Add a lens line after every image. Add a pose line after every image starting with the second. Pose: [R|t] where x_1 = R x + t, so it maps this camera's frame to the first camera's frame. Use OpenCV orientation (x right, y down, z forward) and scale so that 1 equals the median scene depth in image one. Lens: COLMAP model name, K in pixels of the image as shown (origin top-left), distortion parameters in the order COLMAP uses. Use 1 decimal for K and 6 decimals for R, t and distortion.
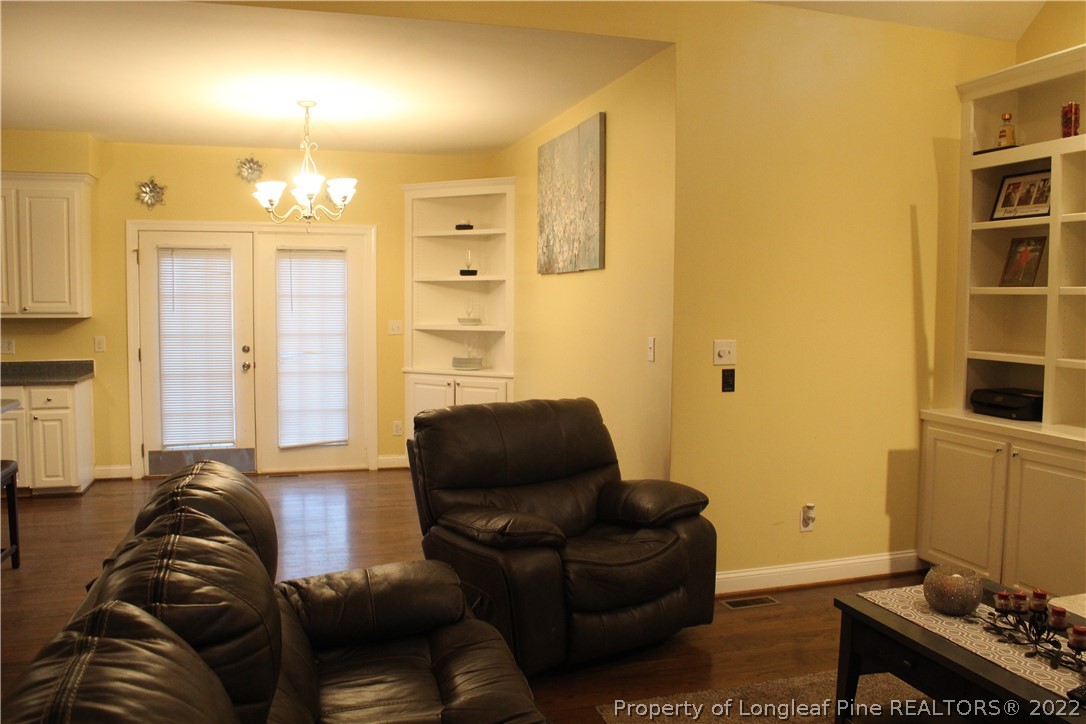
lens RADIAL K [[903.5, 0, 554.2], [0, 903.5, 358.1], [0, 0, 1]] dist [-0.166874, 0.148567]
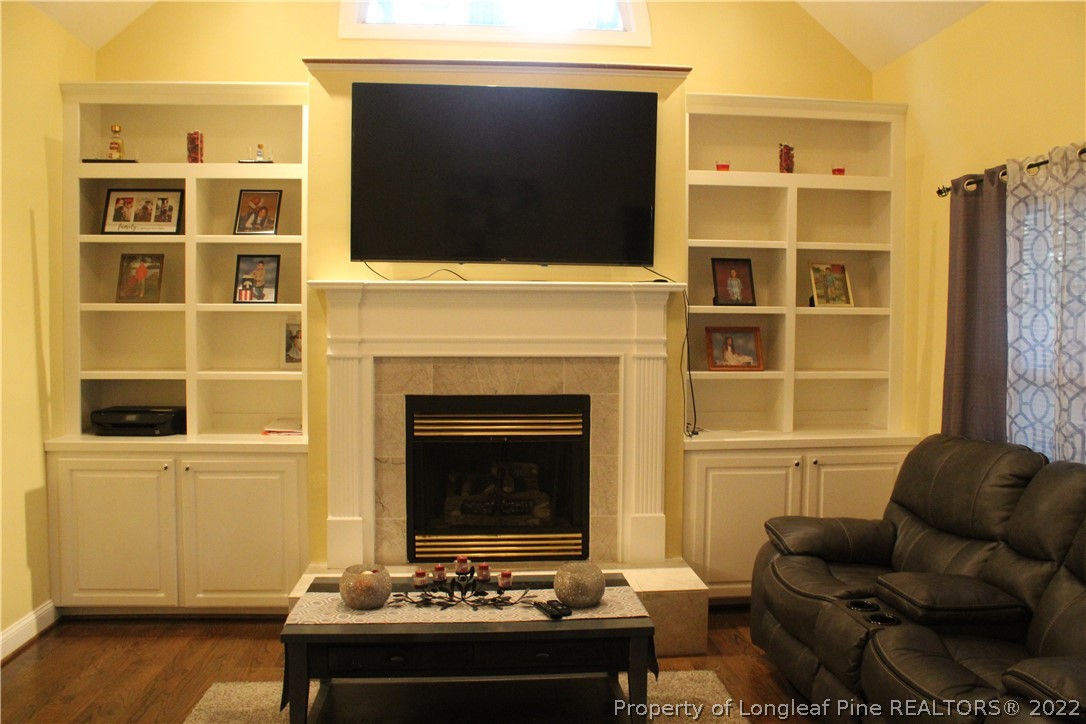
lens RADIAL K [[903.5, 0, 564.0], [0, 903.5, 354.5], [0, 0, 1]] dist [-0.166874, 0.148567]
pose [[0.209039, -0.046062, 0.976822, -0.243203], [0.062832, 0.997459, 0.033589, -0.018808], [-0.975887, 0.054354, 0.211402, 0.225410]]
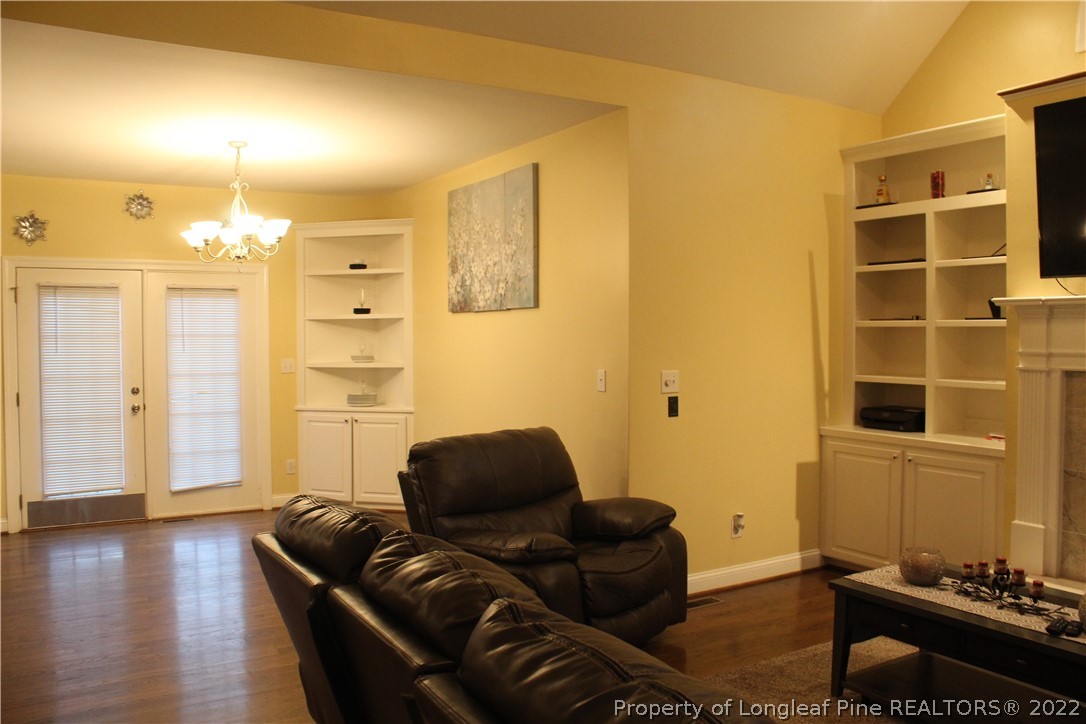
lens RADIAL K [[903.5, 0, 556.5], [0, 903.5, 359.4], [0, 0, 1]] dist [-0.166874, 0.148567]
pose [[0.970125, -0.017836, 0.241949, -0.151873], [0.026726, 0.999081, -0.033513, -0.000190], [-0.241129, 0.038978, 0.969710, -0.042175]]
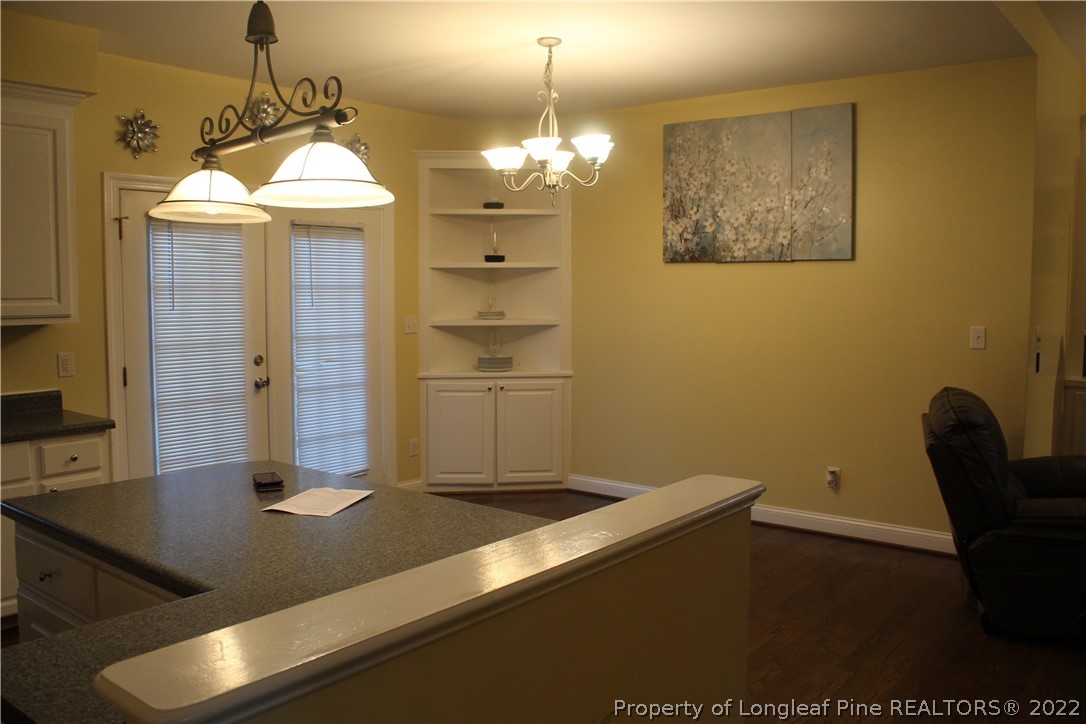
lens RADIAL K [[903.5, 0, 553.2], [0, 903.5, 363.9], [0, 0, 1]] dist [-0.166874, 0.148567]
pose [[0.826086, -0.054163, 0.560935, -0.638948], [0.041828, 0.998518, 0.034815, -0.025863], [-0.561989, -0.005298, 0.827127, 0.301518]]
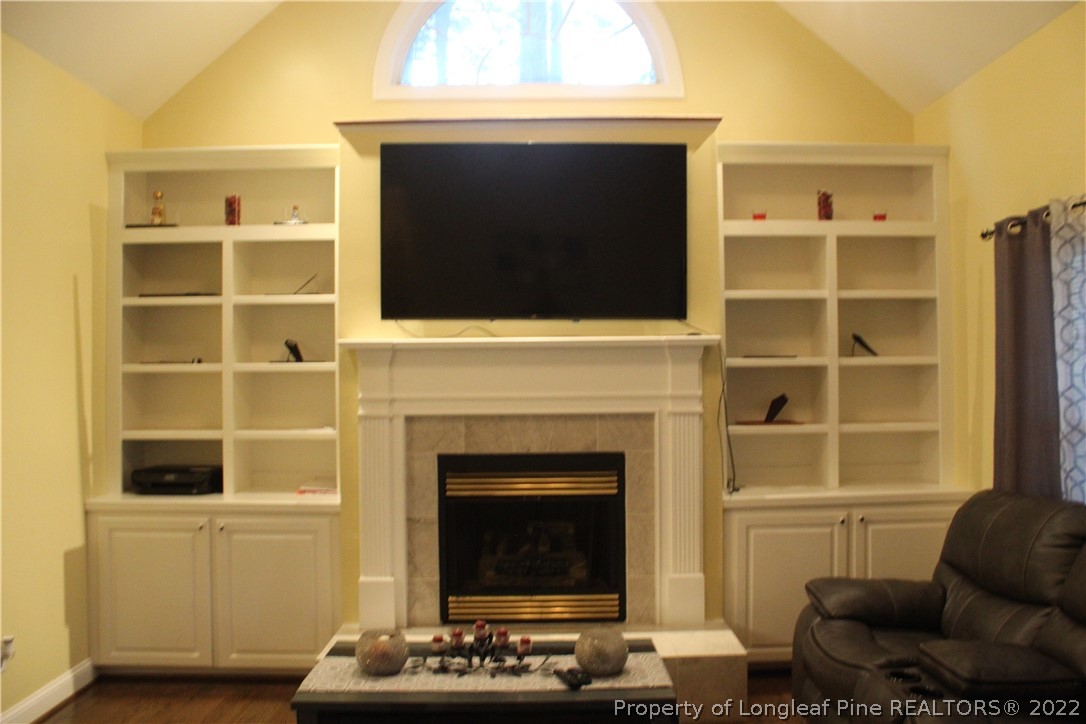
lens RADIAL K [[903.5, 0, 560.4], [0, 903.5, 352.0], [0, 0, 1]] dist [-0.166874, 0.148567]
pose [[0.286203, 0.008795, 0.958129, -0.225378], [0.077207, 0.996495, -0.032210, -0.020262], [-0.955053, 0.083193, 0.284521, 0.201487]]
